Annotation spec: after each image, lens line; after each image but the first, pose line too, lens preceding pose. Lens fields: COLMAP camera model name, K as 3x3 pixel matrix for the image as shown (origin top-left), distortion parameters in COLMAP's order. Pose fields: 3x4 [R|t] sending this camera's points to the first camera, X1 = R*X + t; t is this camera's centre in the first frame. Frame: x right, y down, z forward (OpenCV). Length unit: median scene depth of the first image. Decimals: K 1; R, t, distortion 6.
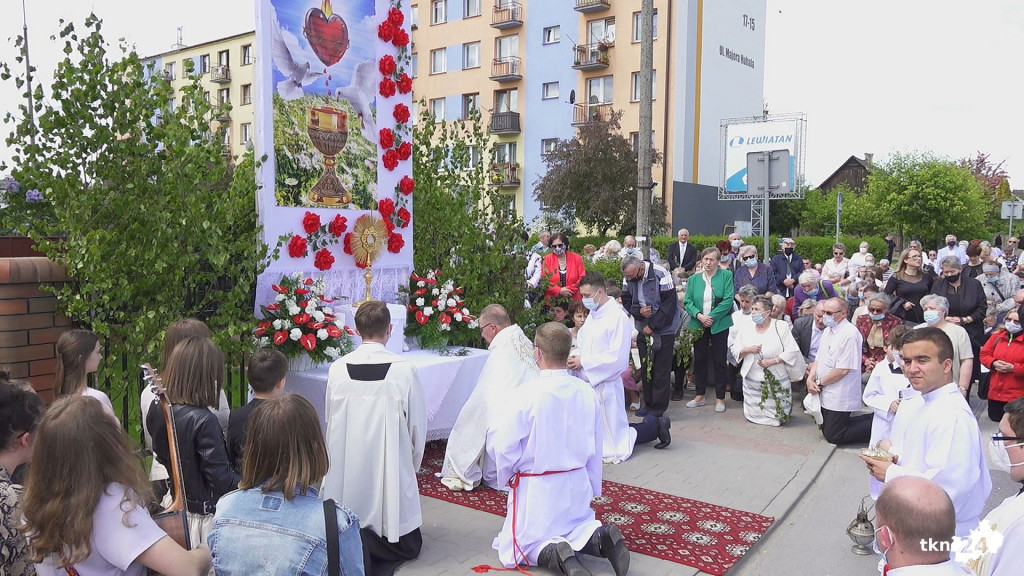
lens RADIAL K [[802.1, 0, 507.0], [0, 802.1, 291.7], [0, 0, 1]] dist [0.003693, -0.002815]
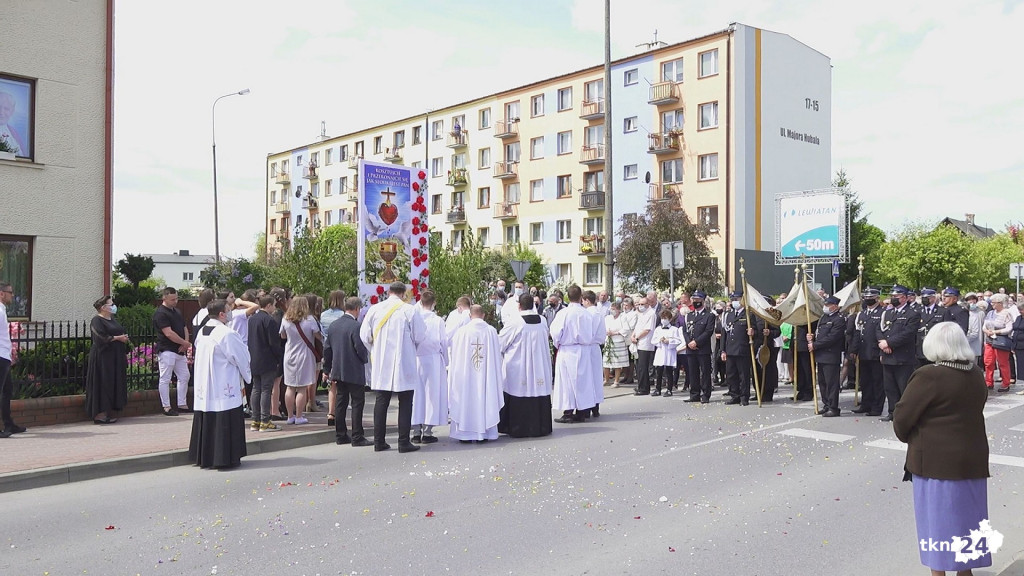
lens RADIAL K [[851.1, 0, 515.7], [0, 851.1, 289.9], [0, 0, 1]] dist [0.013361, 0.000859]
pose [[0.987477, -0.012615, -0.157258, 0.091941], [-0.000451, 0.996568, -0.082778, 0.020655], [0.157762, 0.081812, 0.984082, -0.239452]]
